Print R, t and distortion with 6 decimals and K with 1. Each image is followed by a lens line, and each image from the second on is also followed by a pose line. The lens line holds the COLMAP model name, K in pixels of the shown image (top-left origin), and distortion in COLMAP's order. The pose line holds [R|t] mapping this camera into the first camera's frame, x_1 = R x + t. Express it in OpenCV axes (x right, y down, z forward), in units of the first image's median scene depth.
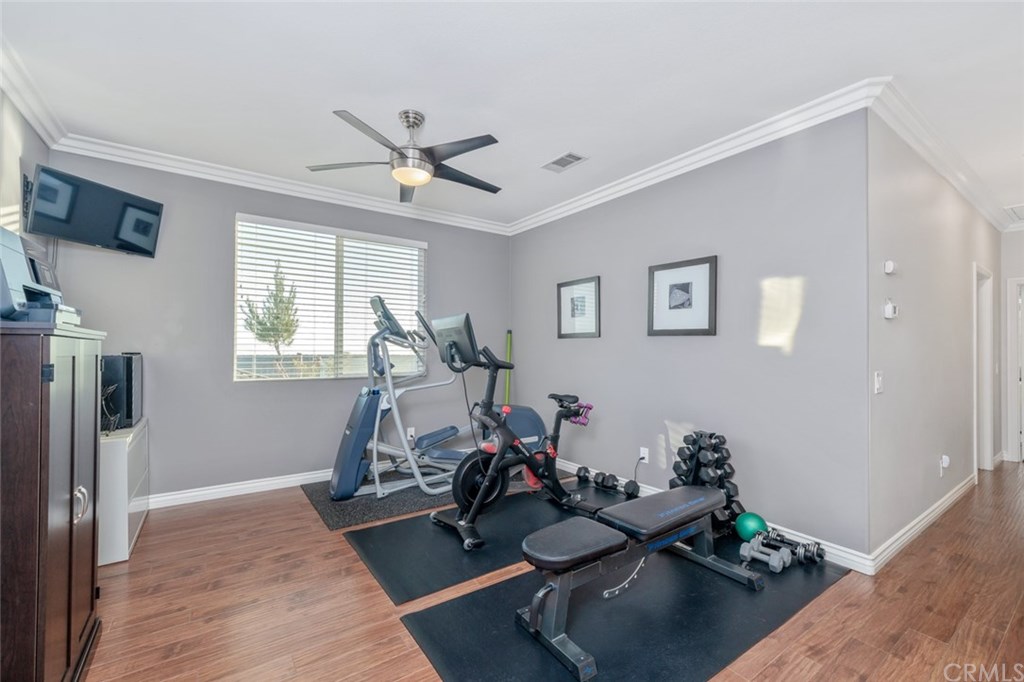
lens RADIAL K [[422.0, 0, 516.1], [0, 422.0, 340.5], [0, 0, 1]] dist [-0.000658, -0.000180]
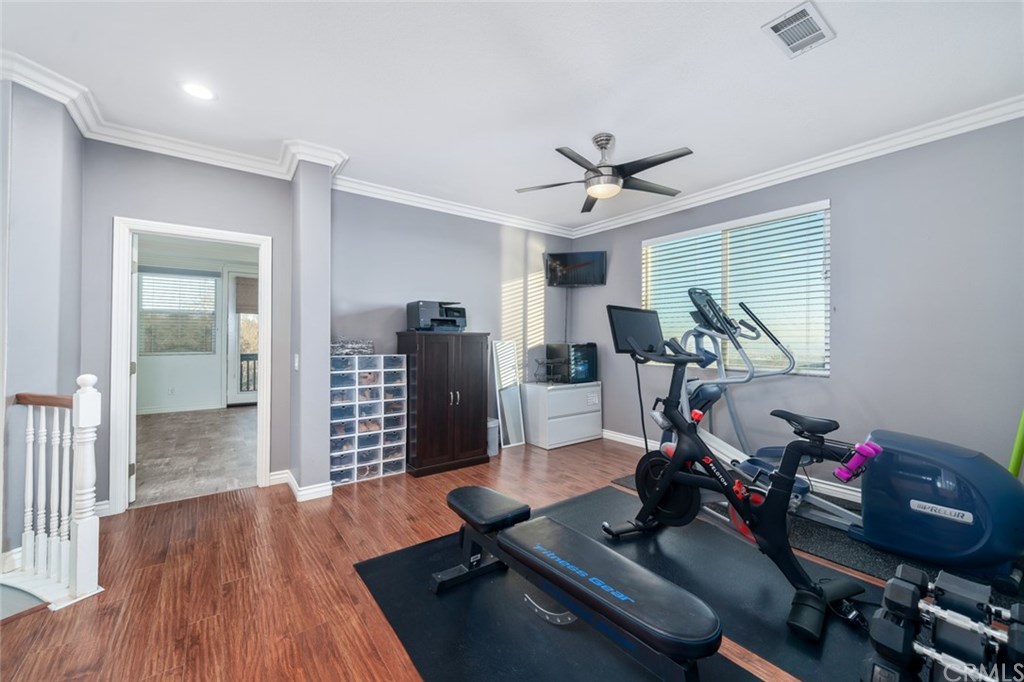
lens RADIAL K [[399.0, 0, 515.1], [0, 399.0, 340.6], [0, 0, 1]] dist [-0.001352, -0.000043]
pose [[0.075554, 0.000768, -0.997141, 0.742053], [0.012094, 0.999925, 0.001687, 0.015426], [0.997068, -0.012187, 0.075539, 0.612064]]
